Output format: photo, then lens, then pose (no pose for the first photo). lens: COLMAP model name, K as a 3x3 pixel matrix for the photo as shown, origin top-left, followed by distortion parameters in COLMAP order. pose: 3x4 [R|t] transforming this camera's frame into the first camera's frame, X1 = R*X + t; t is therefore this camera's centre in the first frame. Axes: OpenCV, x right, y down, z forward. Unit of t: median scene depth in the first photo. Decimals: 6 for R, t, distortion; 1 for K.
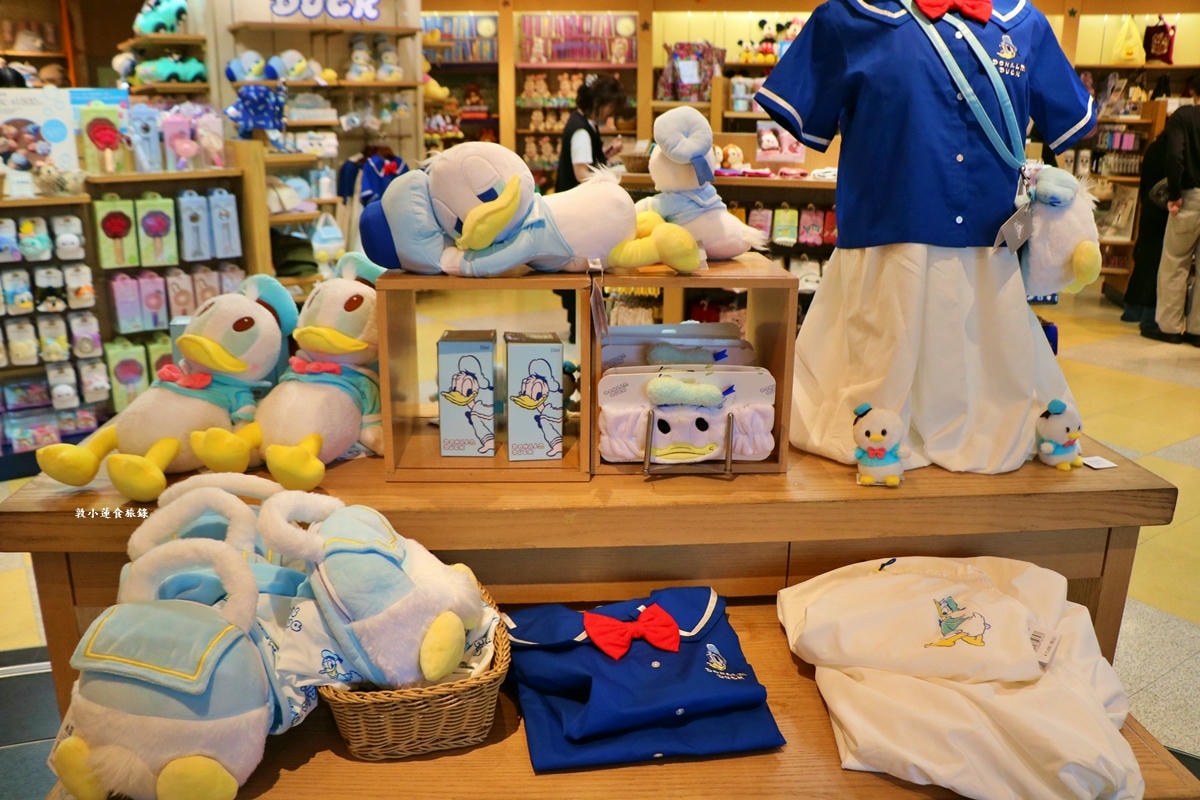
lens RADIAL K [[990.5, 0, 600.0], [0, 990.5, 400.0], [0, 0, 1]] dist [-0.196154, 0.177823]
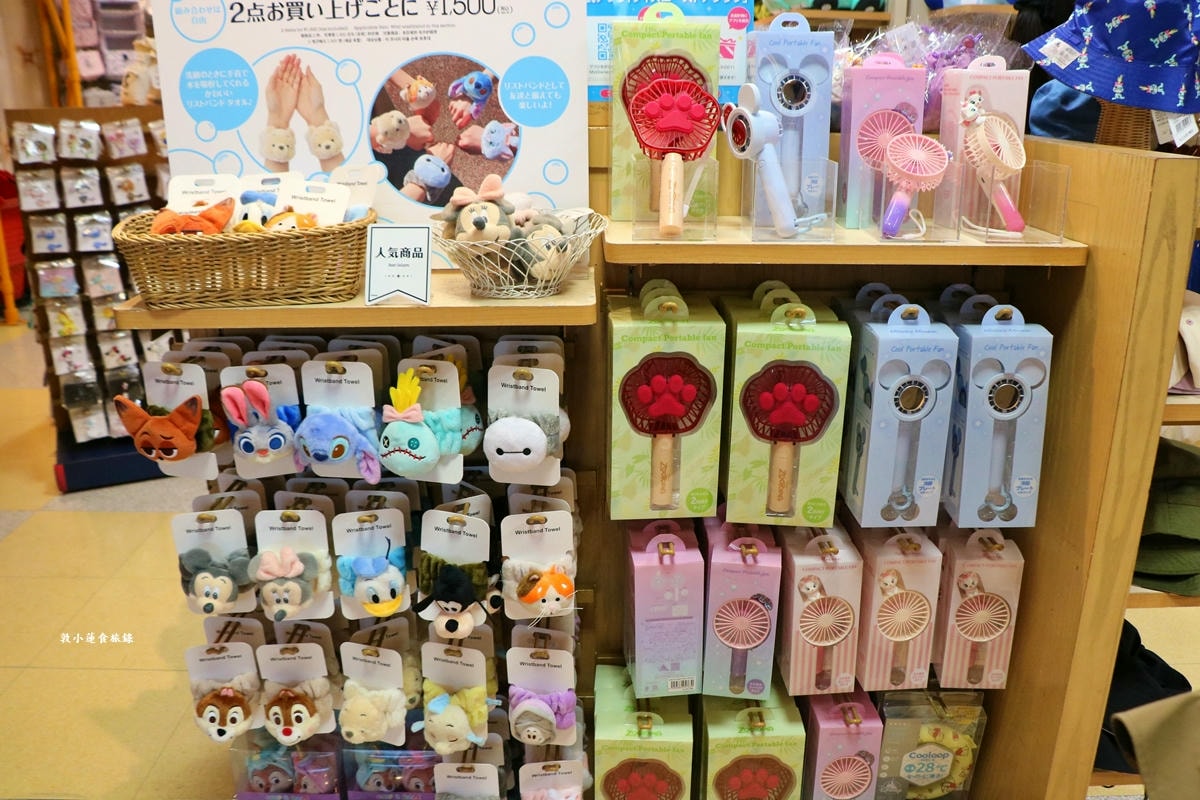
lens RADIAL K [[990.5, 0, 600.0], [0, 990.5, 400.0], [0, 0, 1]] dist [-0.196154, 0.177823]
pose [[0.836729, 0.165960, -0.521864, -0.357577], [-0.148479, 0.986029, 0.075508, -0.204663], [0.527104, 0.014306, 0.849680, 0.710511]]
